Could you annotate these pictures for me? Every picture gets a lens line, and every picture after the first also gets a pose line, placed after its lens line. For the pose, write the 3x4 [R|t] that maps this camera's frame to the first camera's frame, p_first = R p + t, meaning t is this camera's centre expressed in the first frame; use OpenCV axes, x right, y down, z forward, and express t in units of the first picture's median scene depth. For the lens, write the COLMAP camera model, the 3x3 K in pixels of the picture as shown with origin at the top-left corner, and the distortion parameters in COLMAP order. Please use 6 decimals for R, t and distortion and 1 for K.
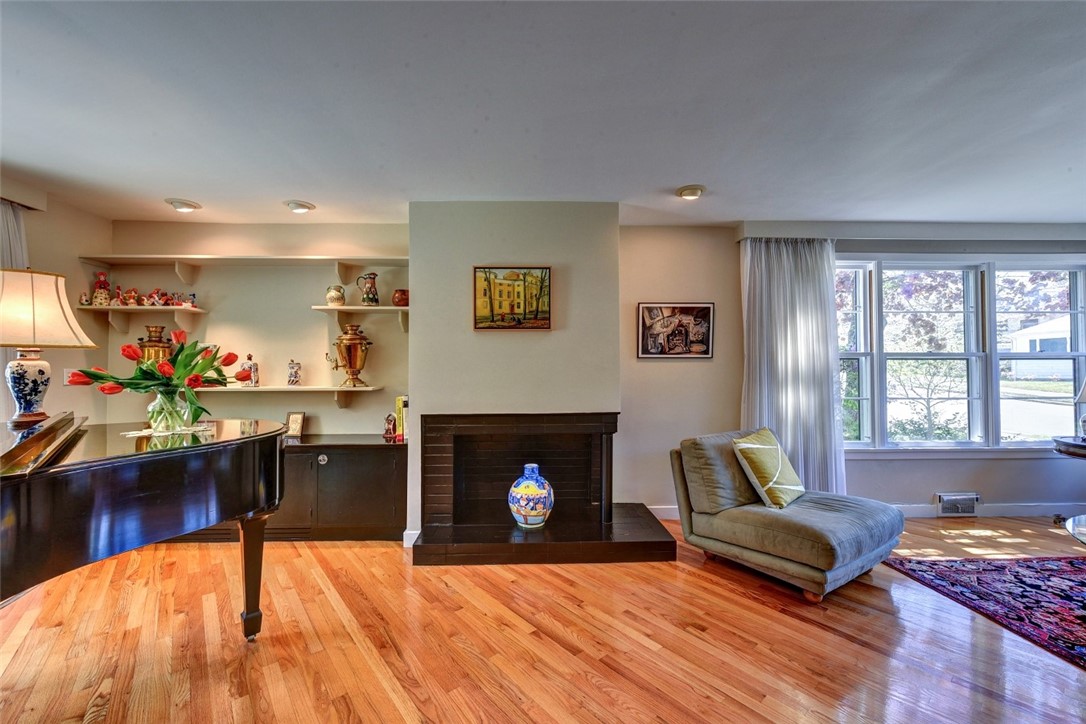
lens RADIAL K [[431.4, 0, 518.5], [0, 431.4, 367.0], [0, 0, 1]] dist [0.001207, -0.000281]
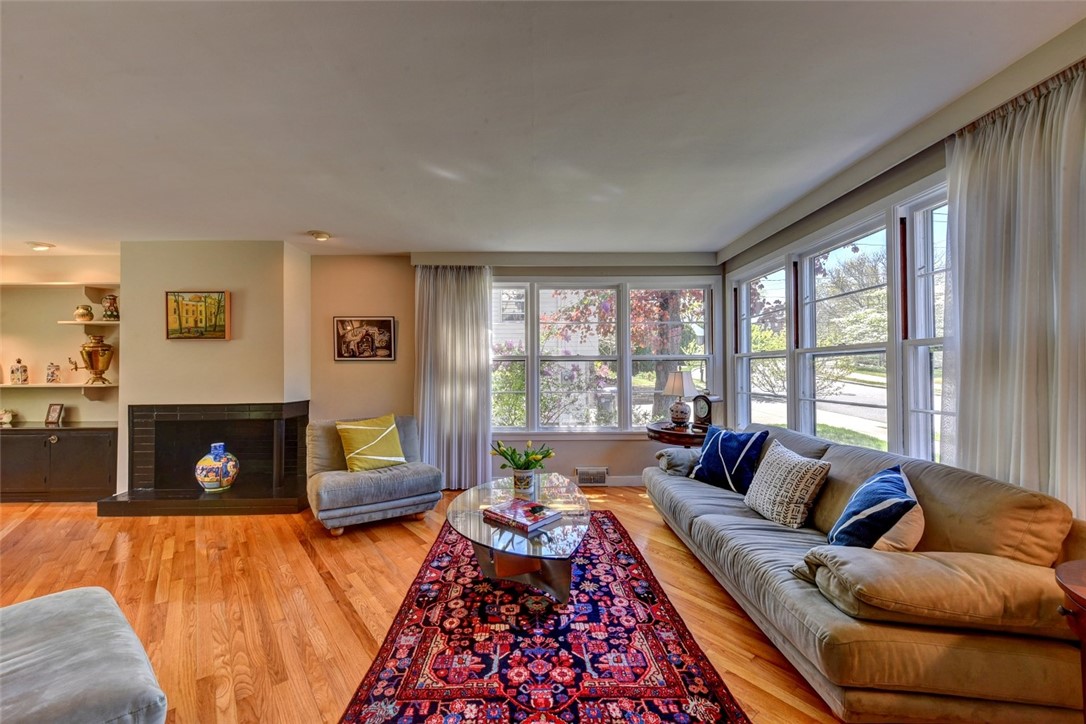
lens RADIAL K [[428.3, 0, 539.8], [0, 428.3, 365.9], [0, 0, 1]] dist [0.001788, 0.000035]
pose [[0.999989, -0.003076, -0.003535, 0.974392], [0.003061, 0.999986, -0.004381, 0.002075], [0.003548, 0.004370, 0.999984, -0.278240]]
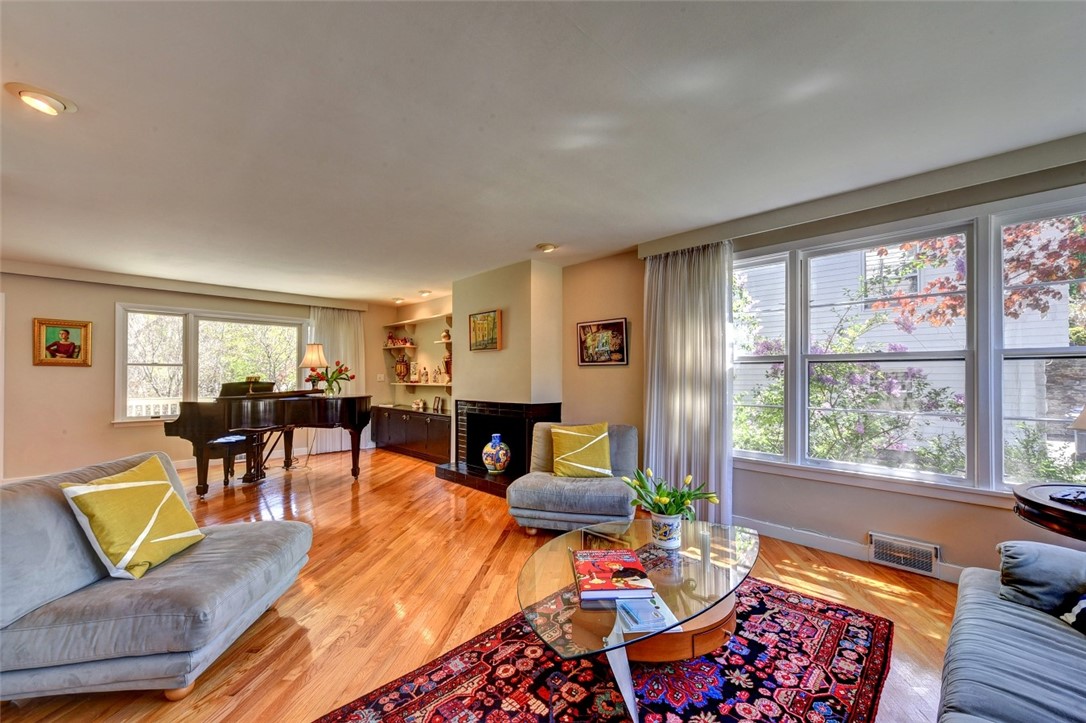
lens RADIAL K [[436.2, 0, 541.9], [0, 436.2, 374.2], [0, 0, 1]] dist [0.001494, -0.000094]
pose [[0.681693, -0.001788, -0.731636, 1.285630], [0.002622, 0.999997, -0.000001, 0.004896], [0.731634, -0.001918, 0.681695, 0.025080]]
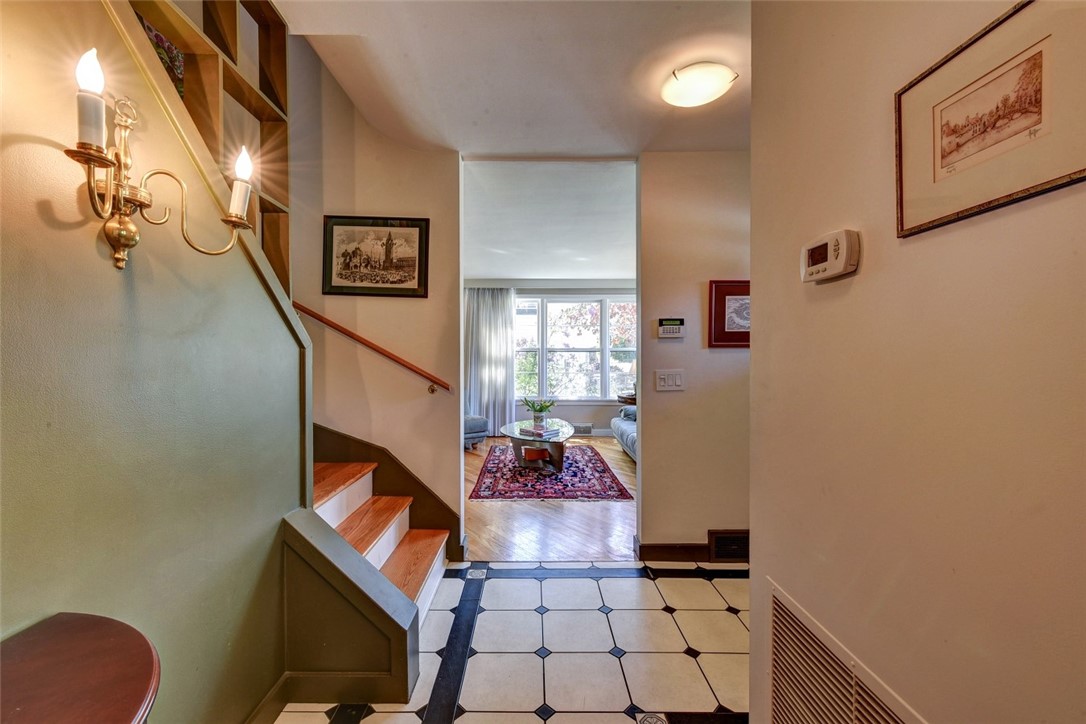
lens RADIAL K [[448.3, 0, 530.9], [0, 448.3, 363.4], [0, 0, 1]] dist [0.001147, 0.000099]
pose [[0.999421, -0.000298, -0.034026, 0.963980], [0.000852, 0.999867, 0.016286, 0.000713], [0.034017, -0.016305, 0.999288, -1.060755]]
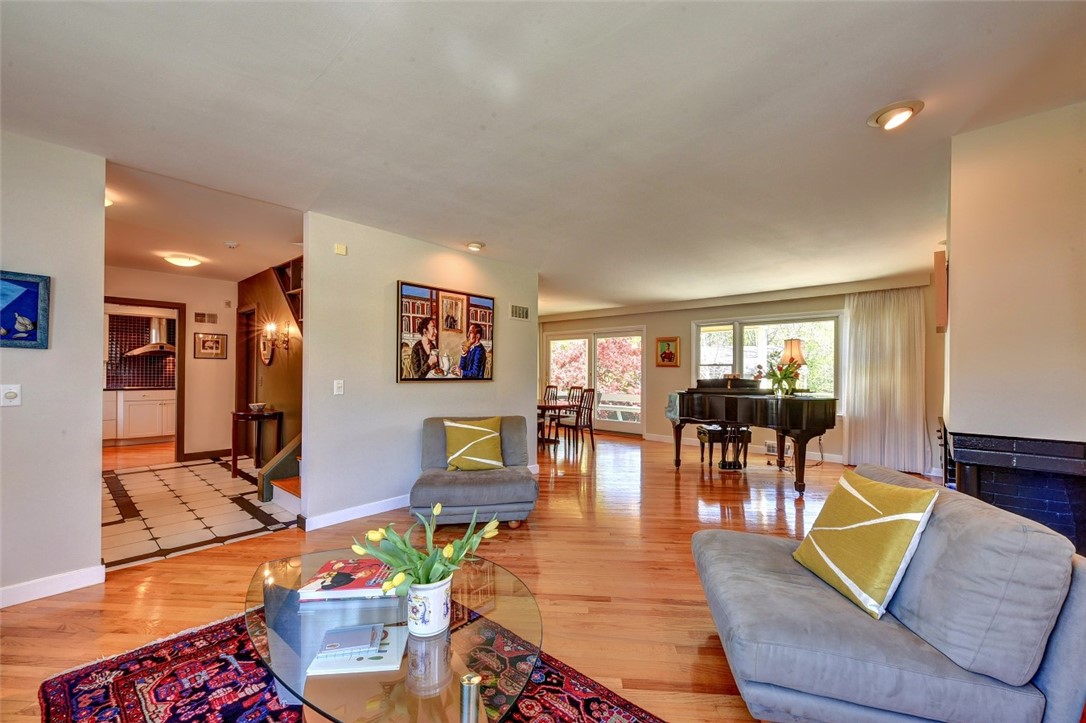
lens RADIAL K [[428.2, 0, 541.1], [0, 428.2, 372.2], [0, 0, 1]] dist [-0.000740, -0.000121]
pose [[-0.684413, -0.005561, -0.729073, 1.168318], [-0.001597, 0.999980, -0.006129, 0.013819], [0.729093, -0.003030, -0.684408, 0.963554]]
